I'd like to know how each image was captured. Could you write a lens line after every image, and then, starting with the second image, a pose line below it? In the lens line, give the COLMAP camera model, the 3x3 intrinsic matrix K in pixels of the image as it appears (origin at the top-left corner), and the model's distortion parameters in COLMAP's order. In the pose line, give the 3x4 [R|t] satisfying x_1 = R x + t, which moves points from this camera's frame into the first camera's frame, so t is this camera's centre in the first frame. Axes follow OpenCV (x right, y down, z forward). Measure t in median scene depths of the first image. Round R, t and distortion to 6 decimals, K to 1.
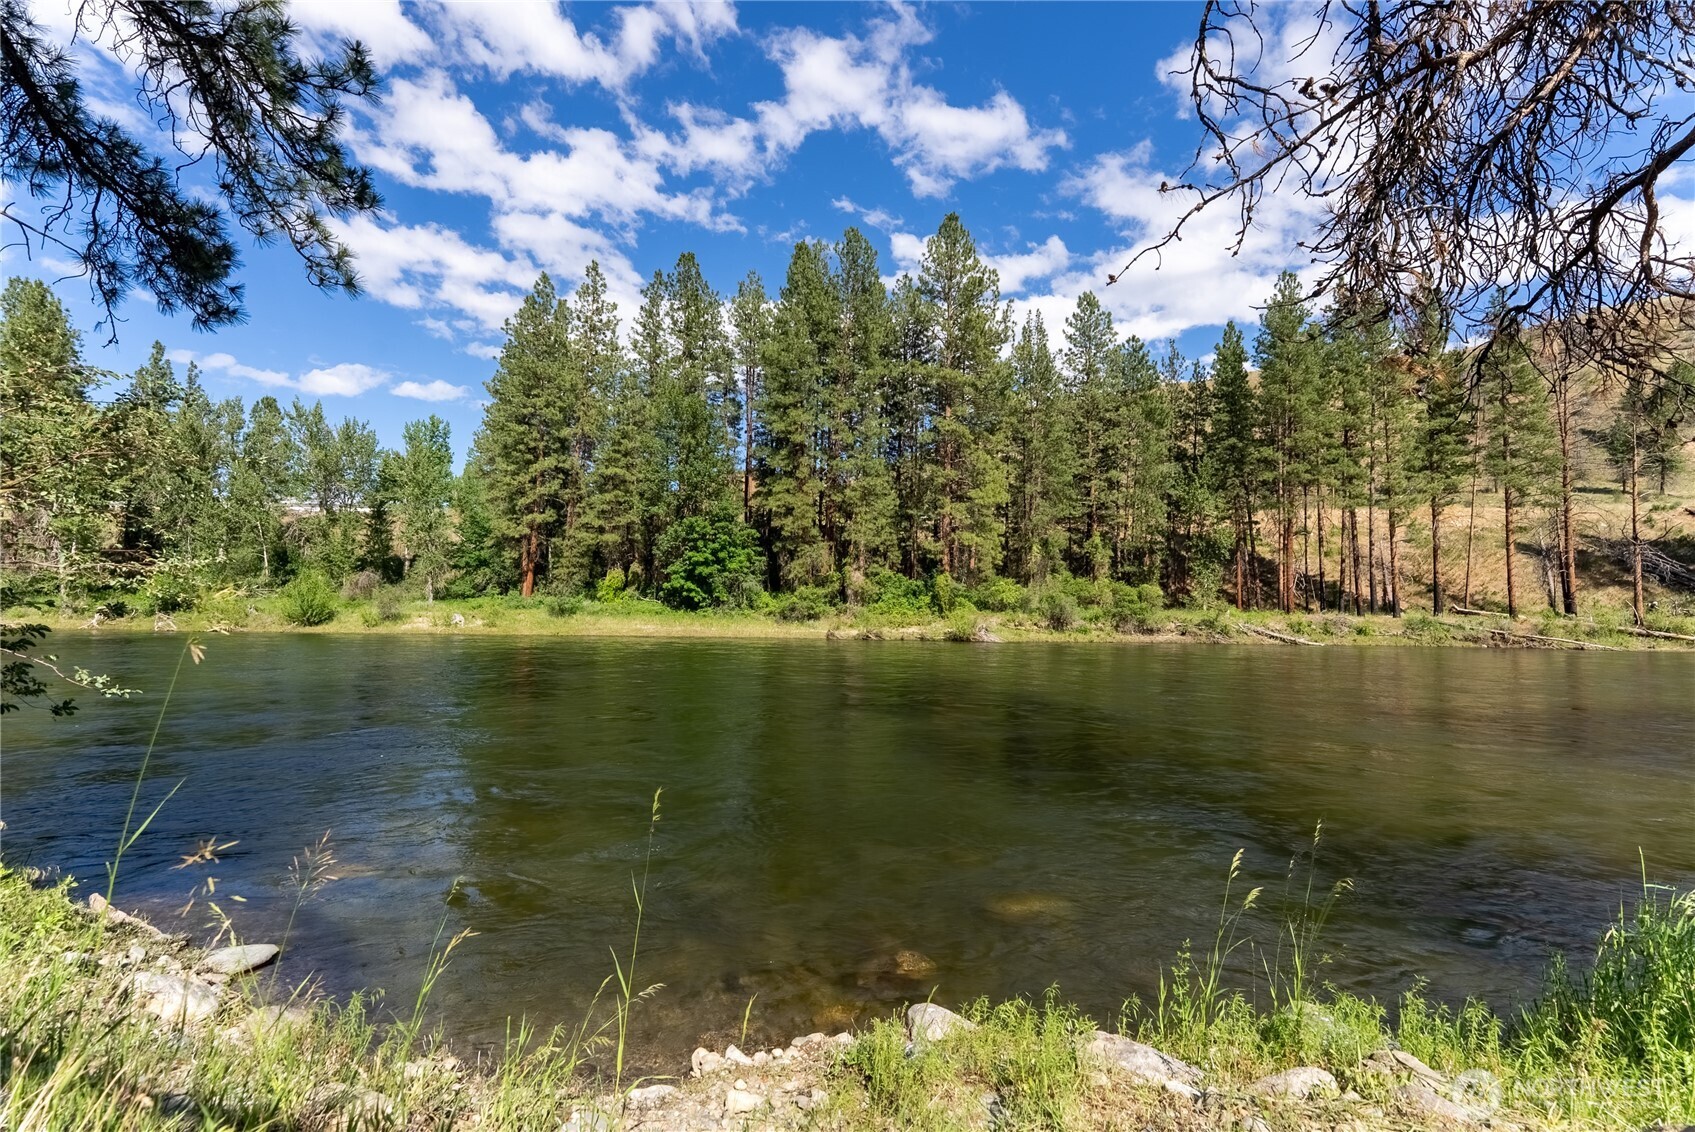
lens RADIAL K [[700.5, 0, 856.0], [0, 700.5, 563.8], [0, 0, 1]] dist [-0.003369, -0.000583]
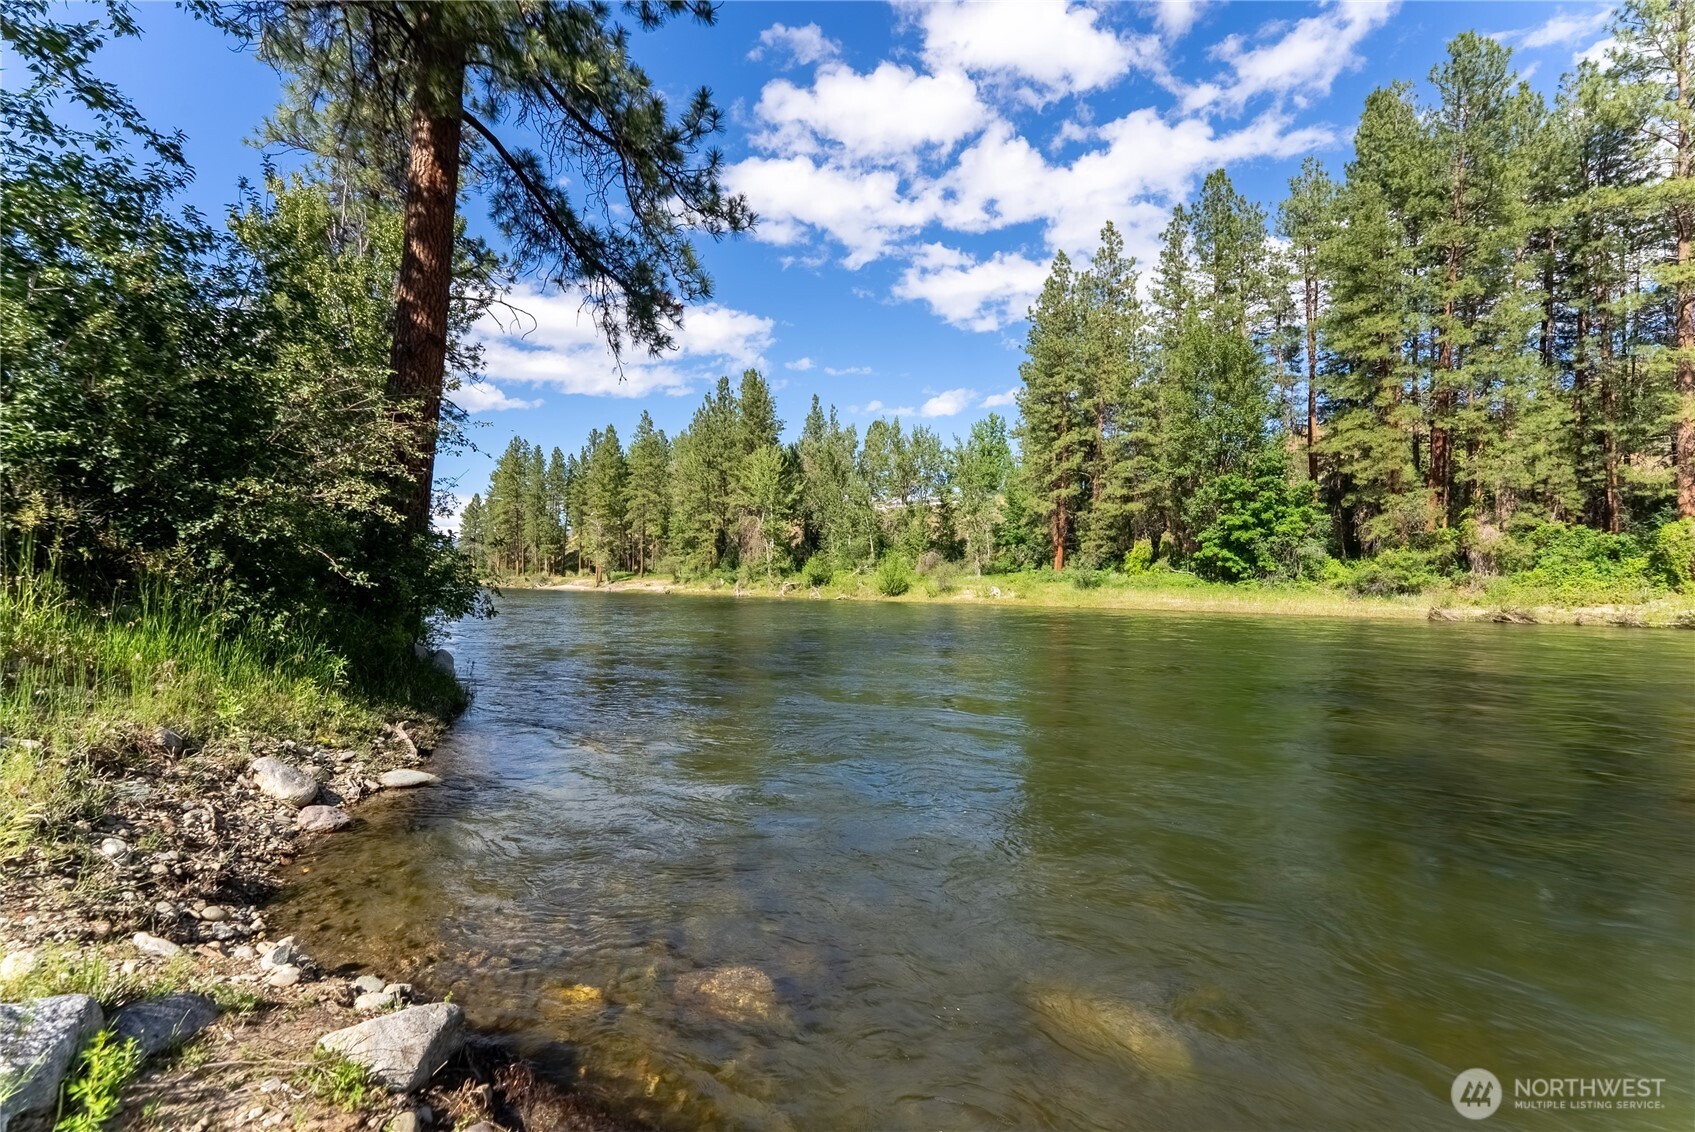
lens RADIAL K [[700.5, 0, 839.5], [0, 700.5, 566.8], [0, 0, 1]] dist [-0.003369, -0.000583]
pose [[0.692042, -0.021876, -0.721526, 0.054304], [0.044990, 0.998905, 0.012866, 0.013736], [0.720454, -0.041365, 0.692268, 0.051986]]
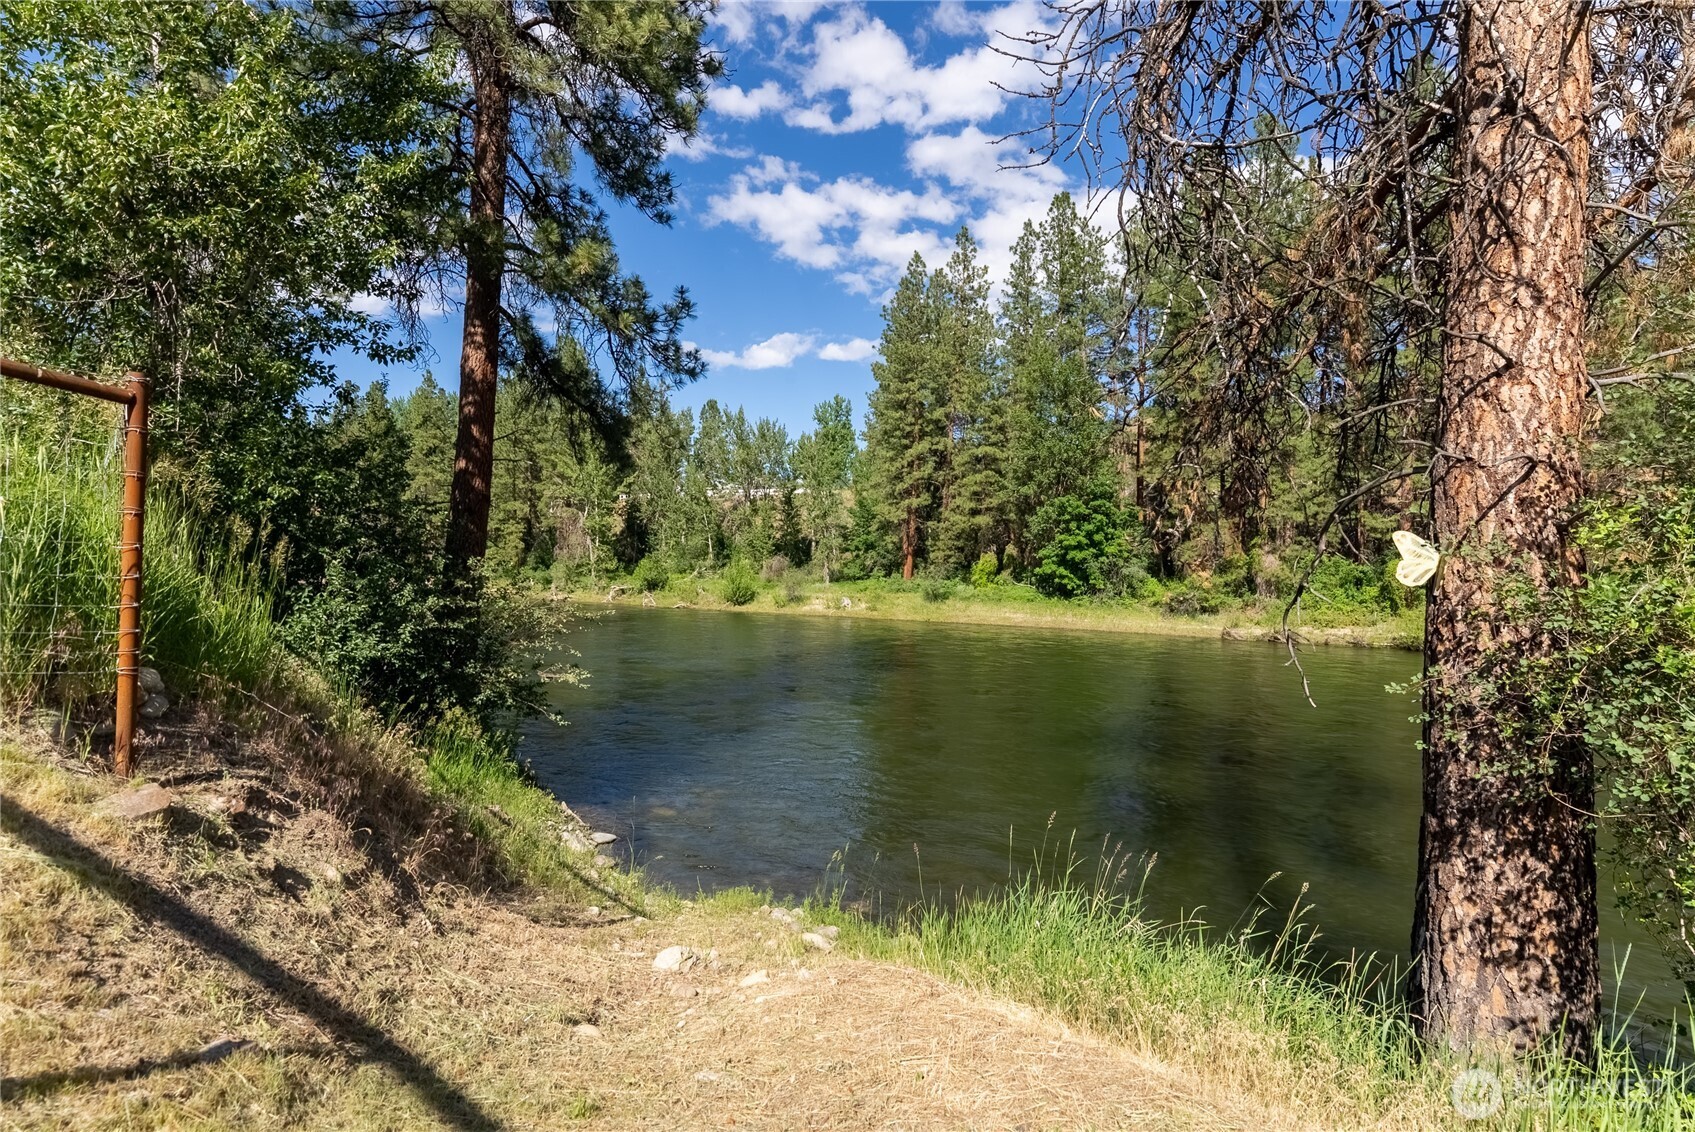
lens RADIAL K [[832.5, 0, 832.3], [0, 832.5, 569.0], [0, 0, 1]] dist [-0.001663, 0.000782]
pose [[0.836954, 0.006619, -0.547234, 0.101652], [0.027436, 0.998162, 0.054035, -0.037498], [0.546585, -0.060239, 0.835234, -0.069269]]
